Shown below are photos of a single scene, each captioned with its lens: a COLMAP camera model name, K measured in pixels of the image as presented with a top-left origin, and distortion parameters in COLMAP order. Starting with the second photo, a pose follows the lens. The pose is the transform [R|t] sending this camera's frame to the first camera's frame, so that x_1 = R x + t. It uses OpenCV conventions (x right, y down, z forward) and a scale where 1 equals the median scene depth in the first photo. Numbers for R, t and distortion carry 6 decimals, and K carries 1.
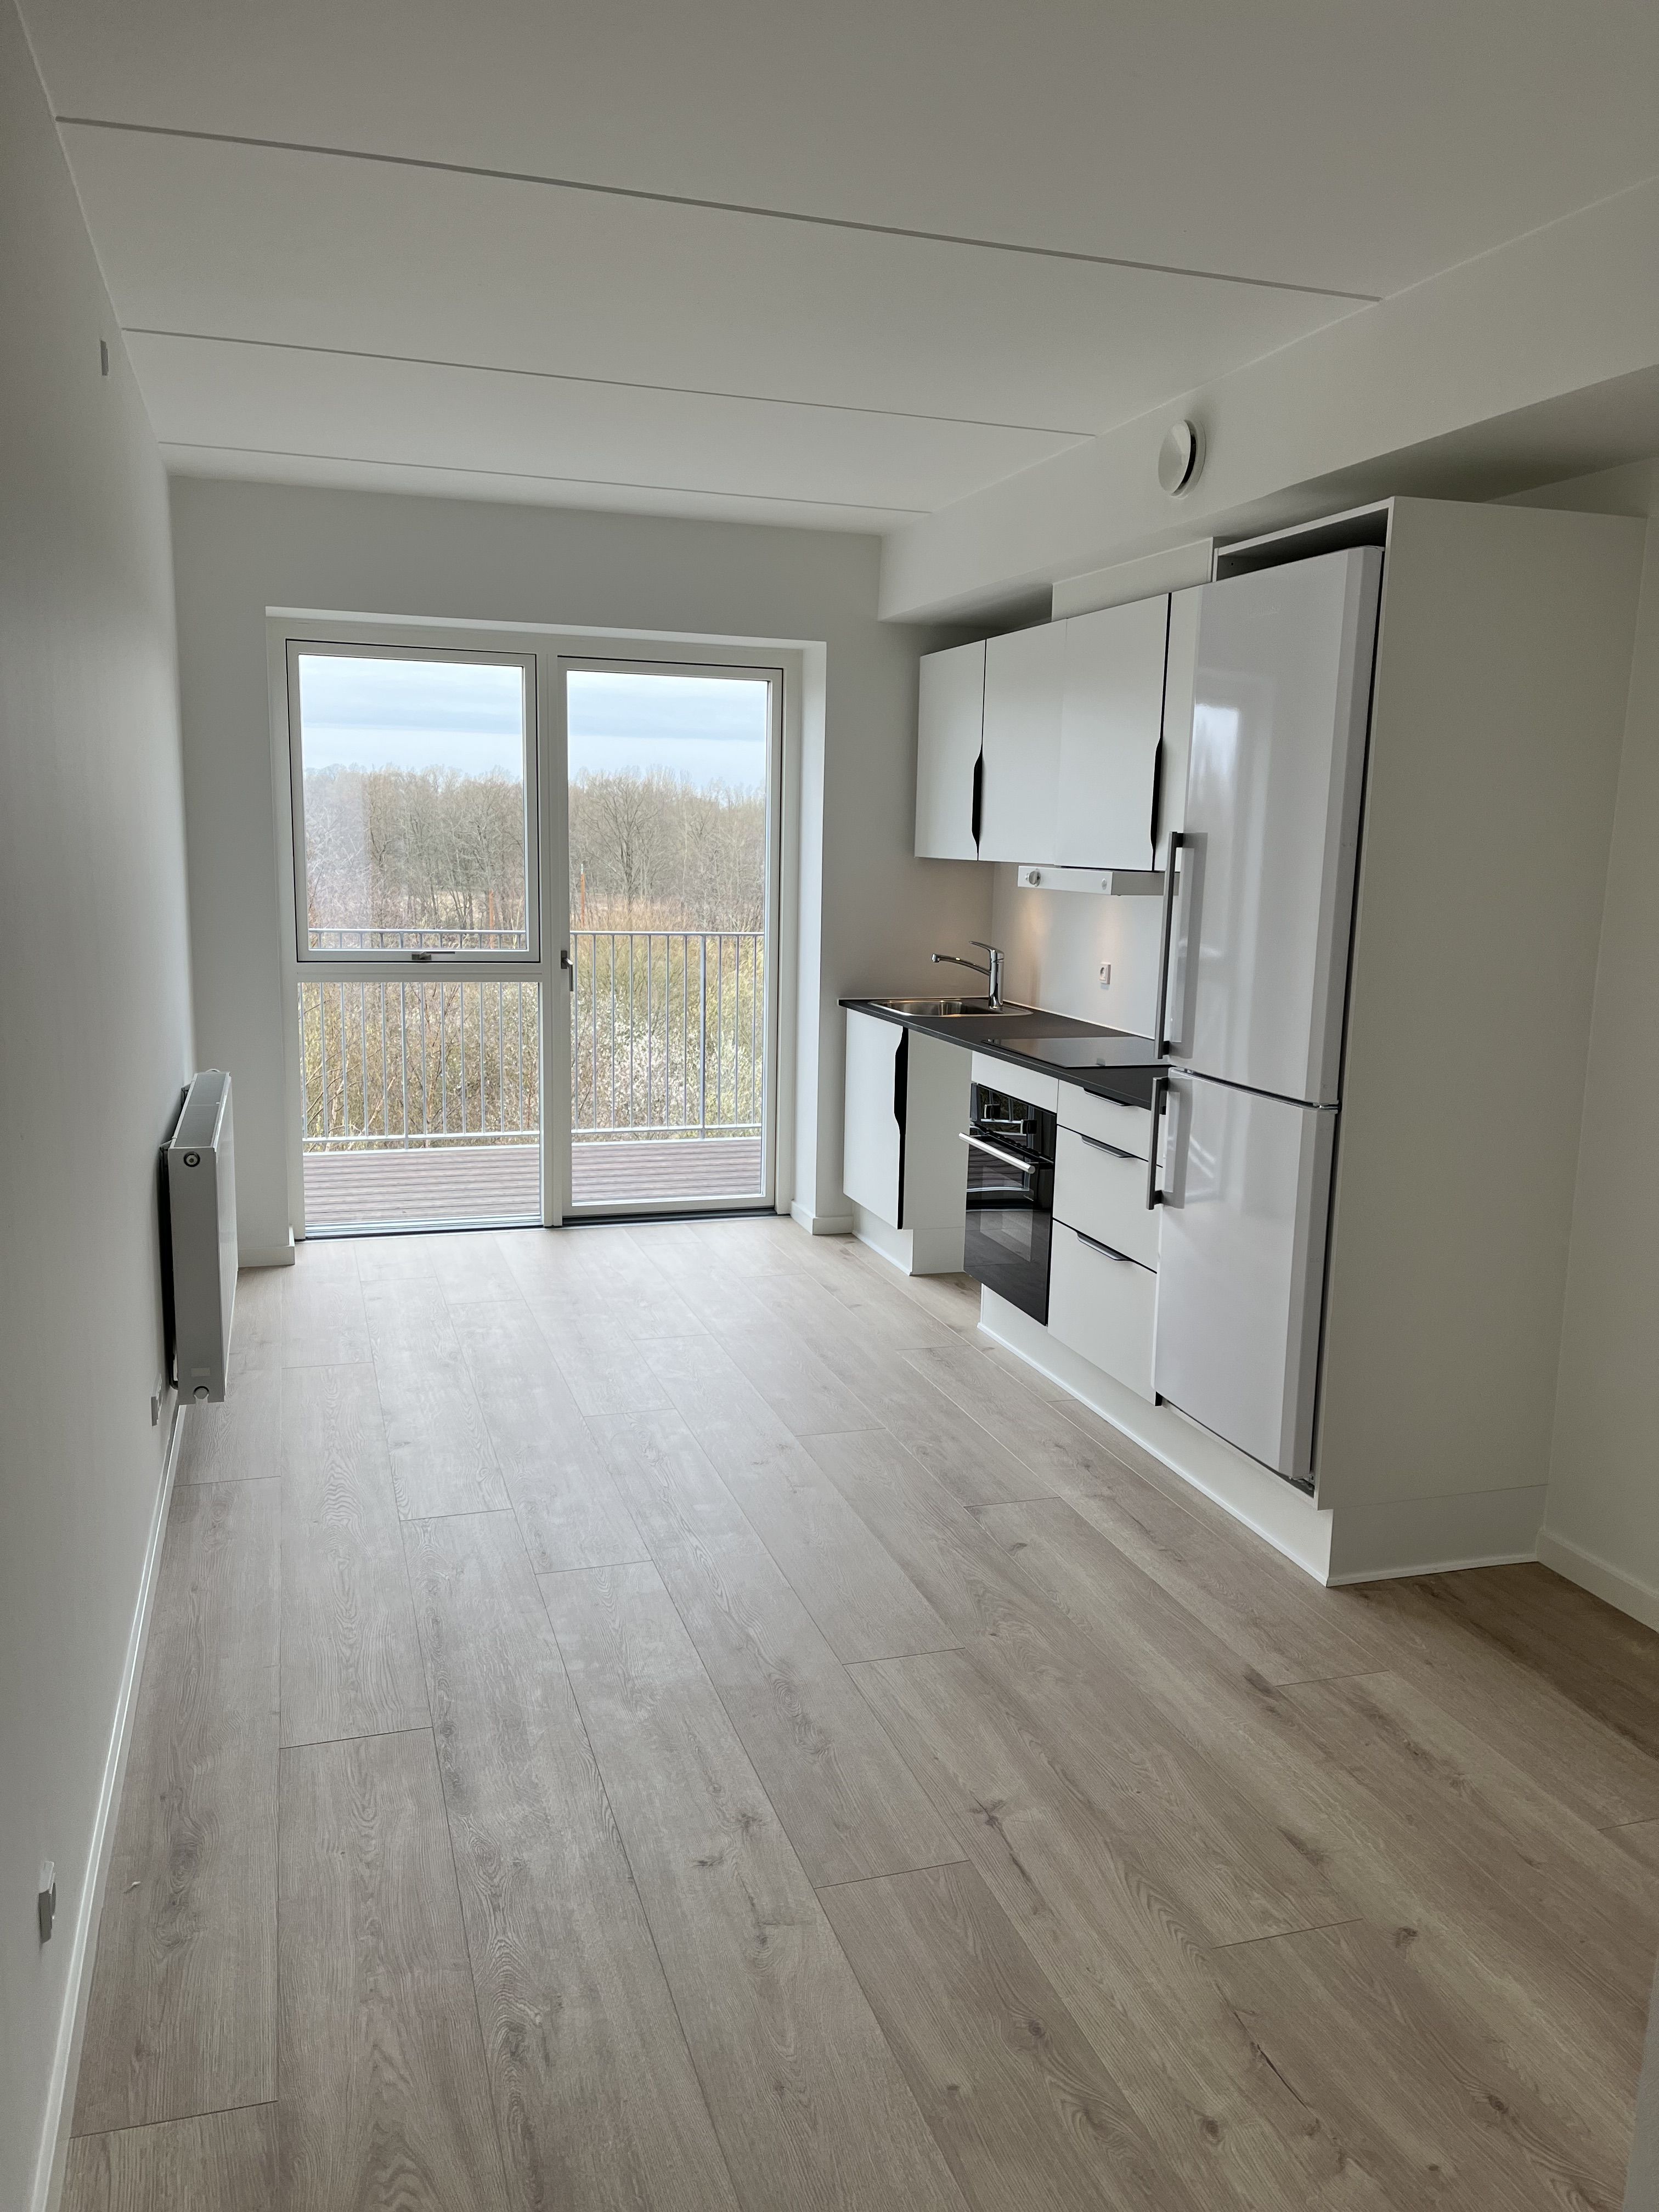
lens RADIAL K [[1681.4, 0, 842.9], [0, 1681.4, 1140.9], [0, 0, 1]] dist [0.066740, -0.099157]
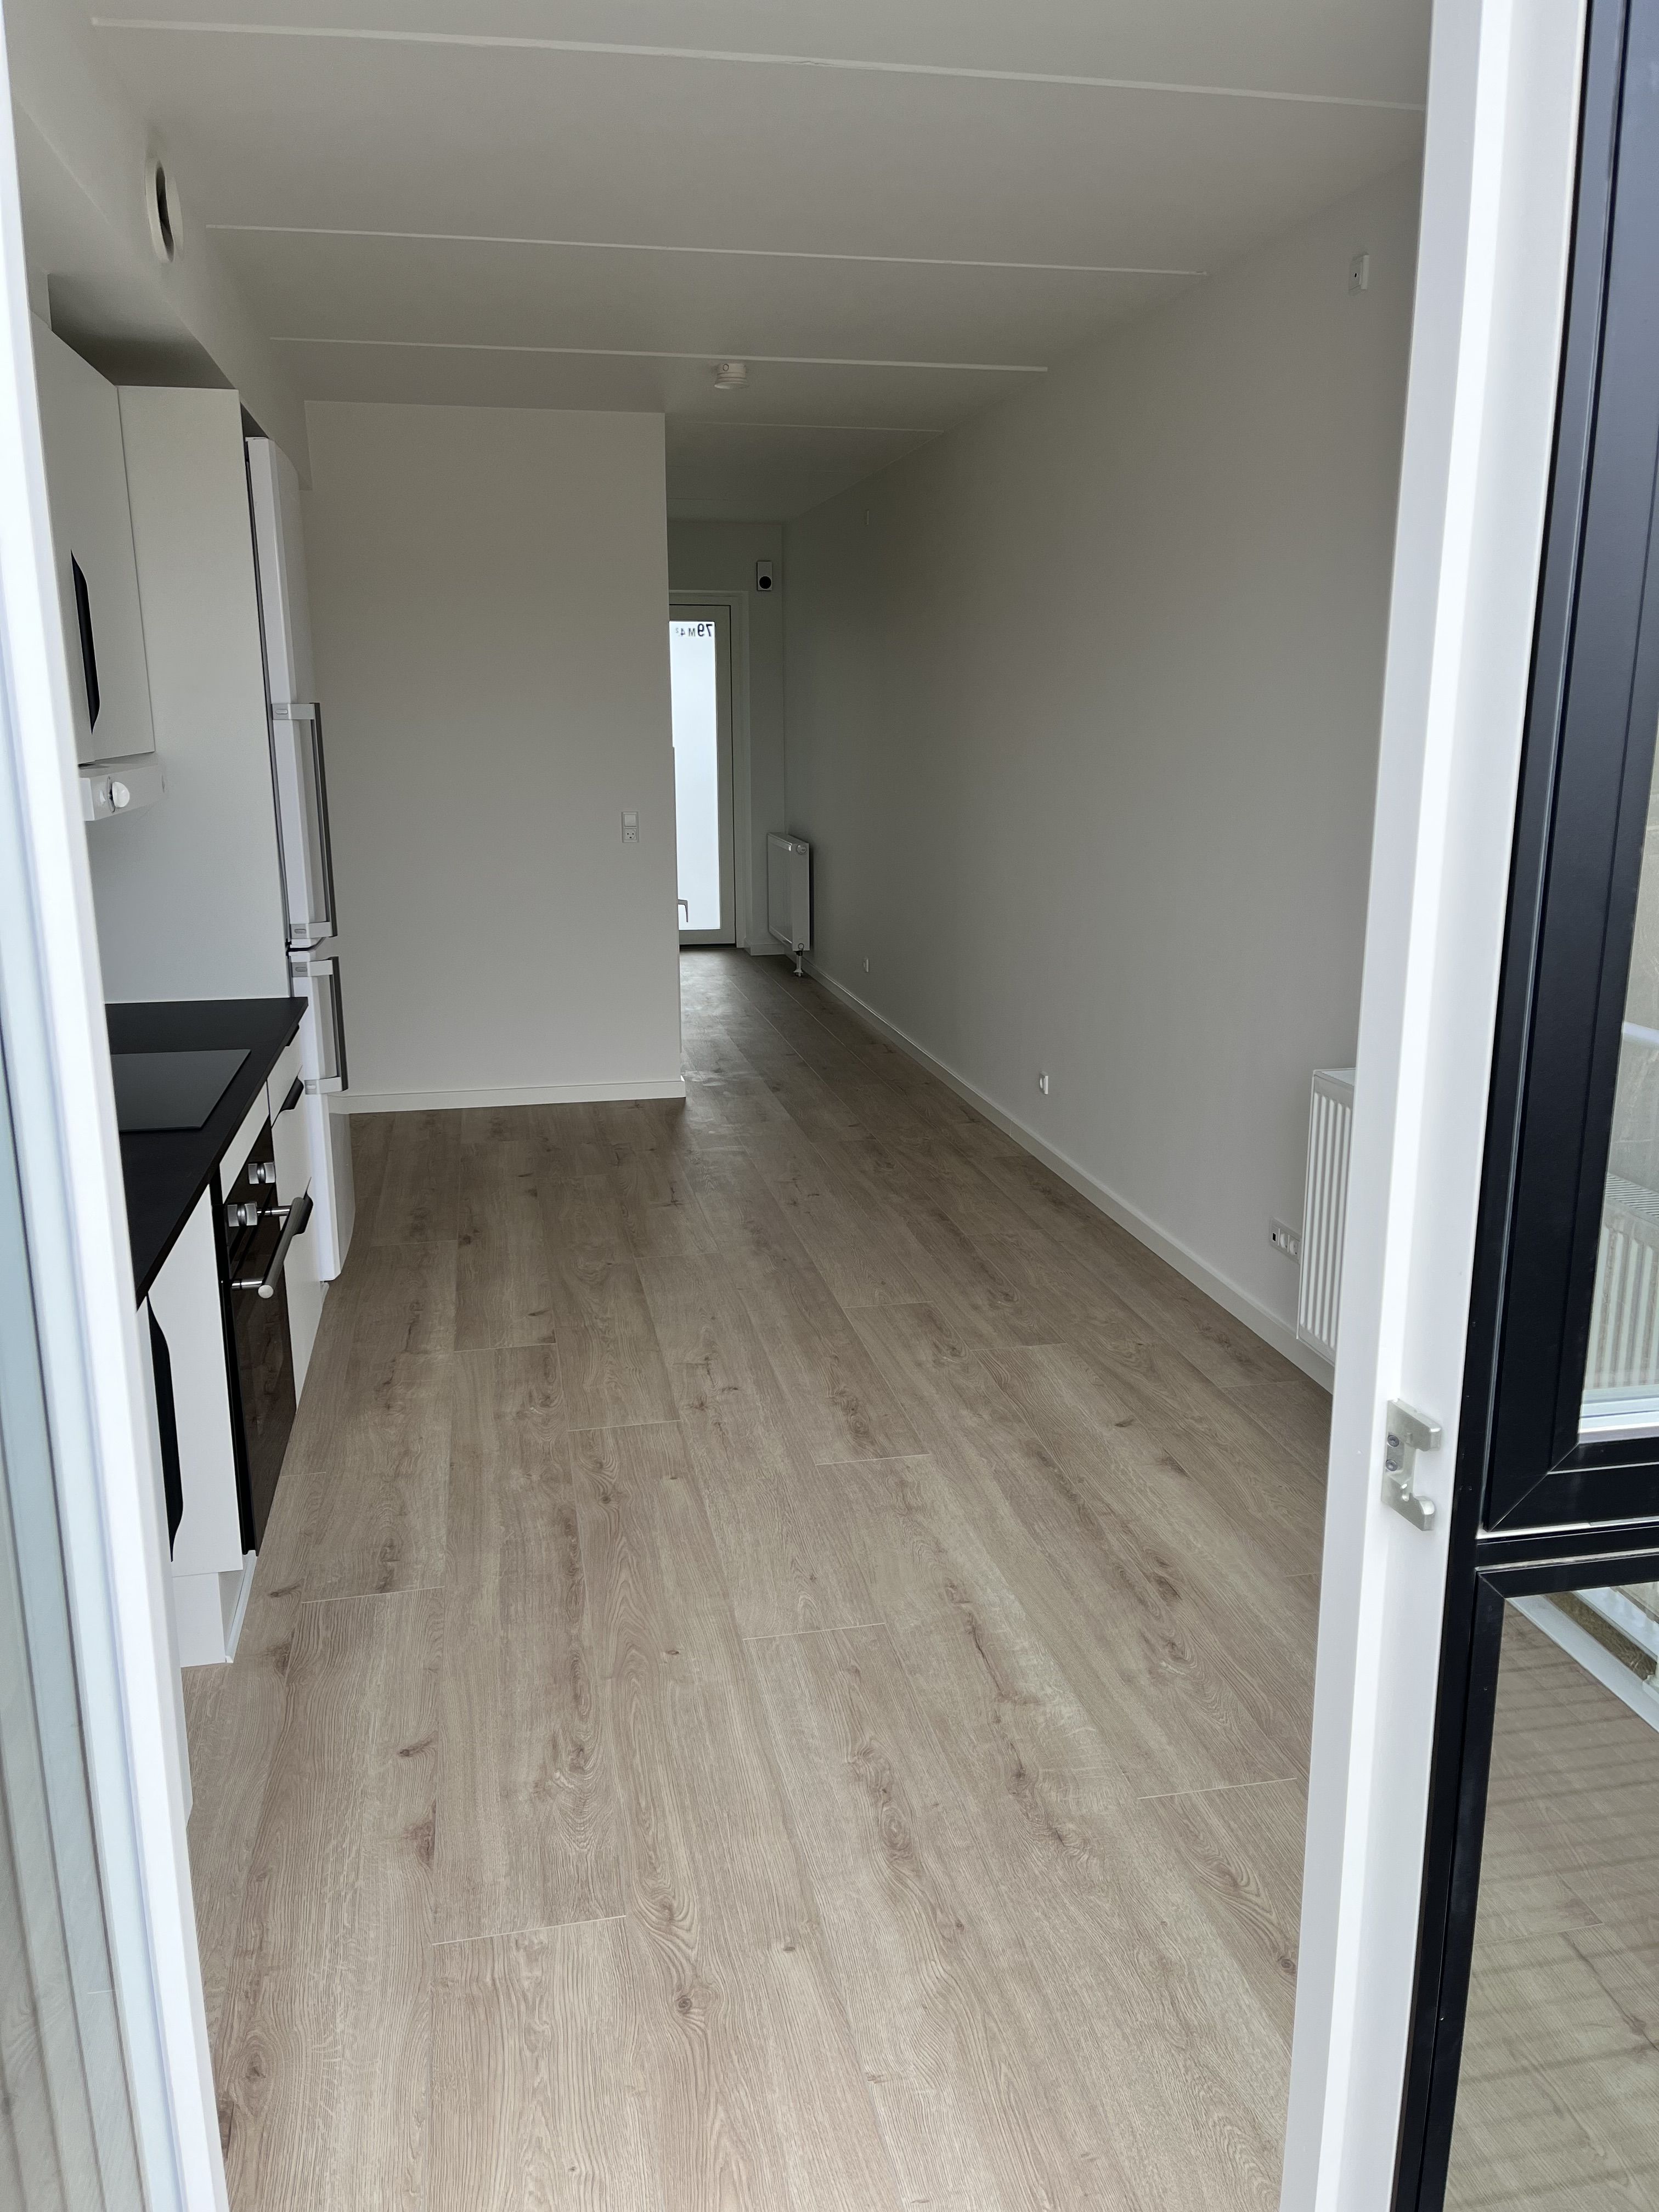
lens RADIAL K [[1681.4, 0, 842.3], [0, 1681.4, 1104.6], [0, 0, 1]] dist [0.066740, -0.099157]
pose [[-0.994227, -0.046430, 0.096731, -0.239167], [-0.003161, 0.913810, 0.406130, -0.415591], [-0.107250, 0.403479, -0.908681, 2.191614]]
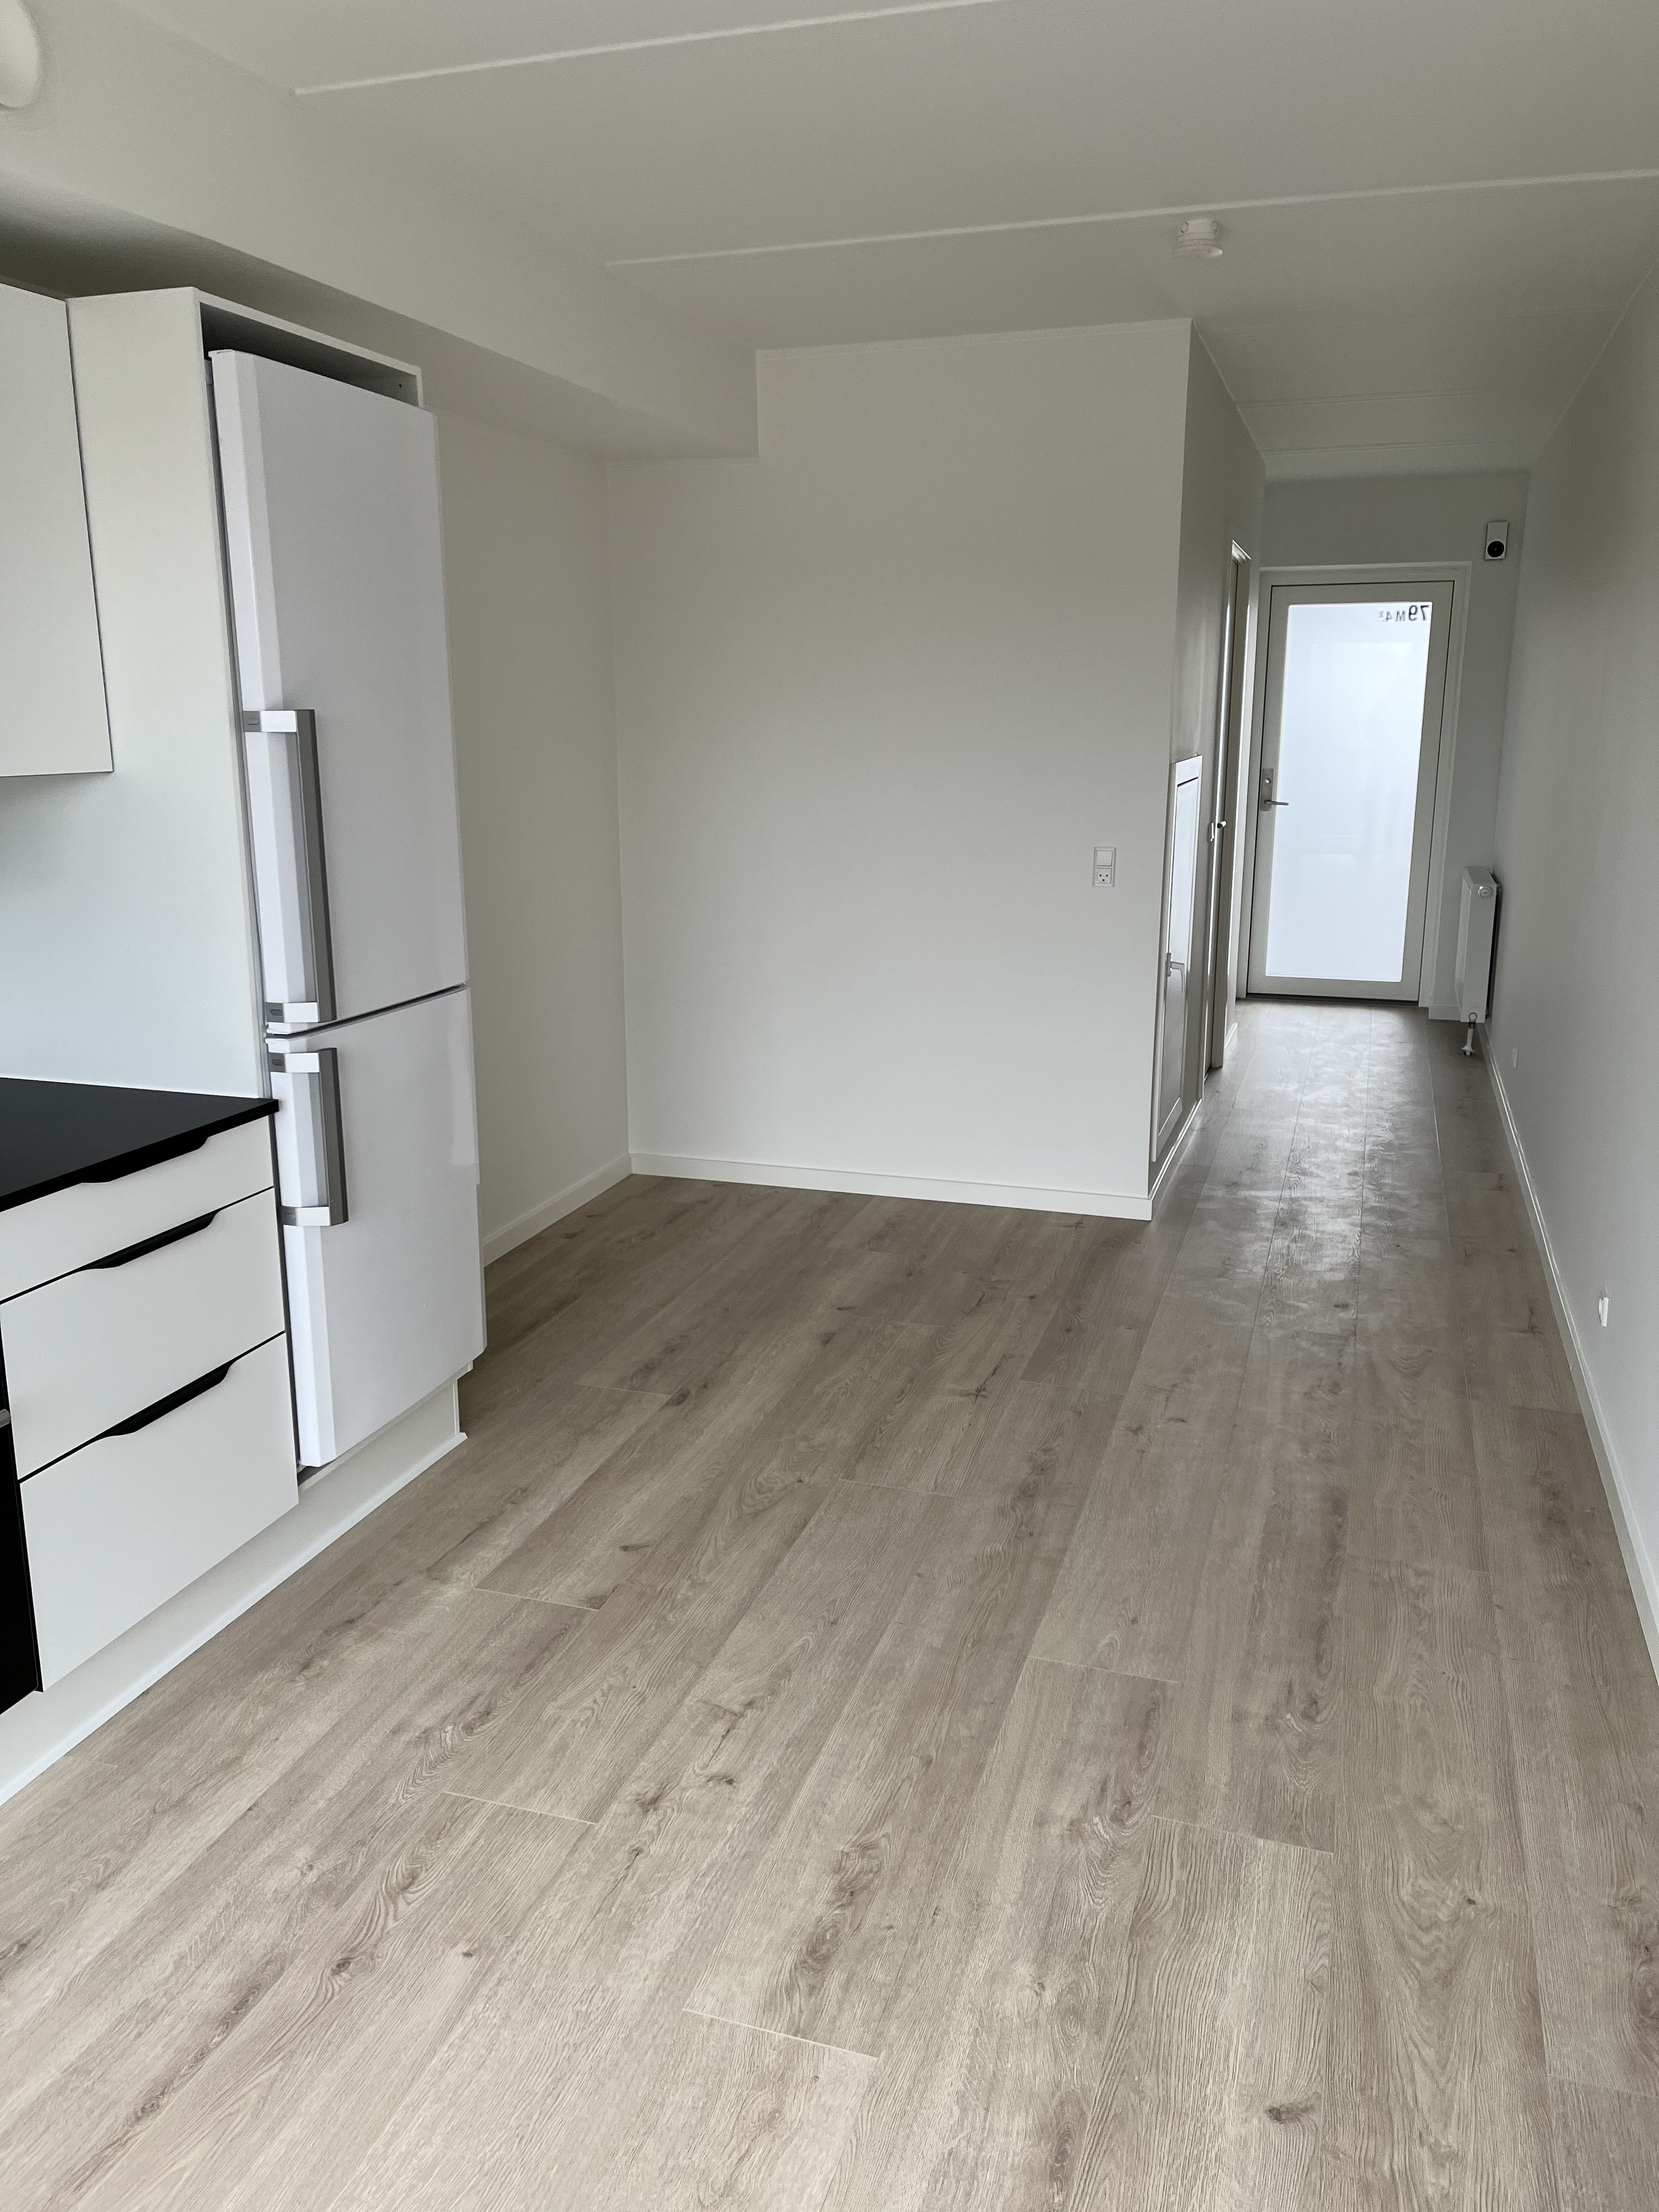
lens RADIAL K [[1681.4, 0, 812.2], [0, 1681.4, 1093.9], [0, 0, 1]] dist [0.066740, -0.099157]
pose [[-0.806506, -0.156041, 0.570262, -0.468870], [0.089227, 0.921370, 0.378307, -0.321620], [-0.584454, 0.355989, -0.729168, 1.638075]]
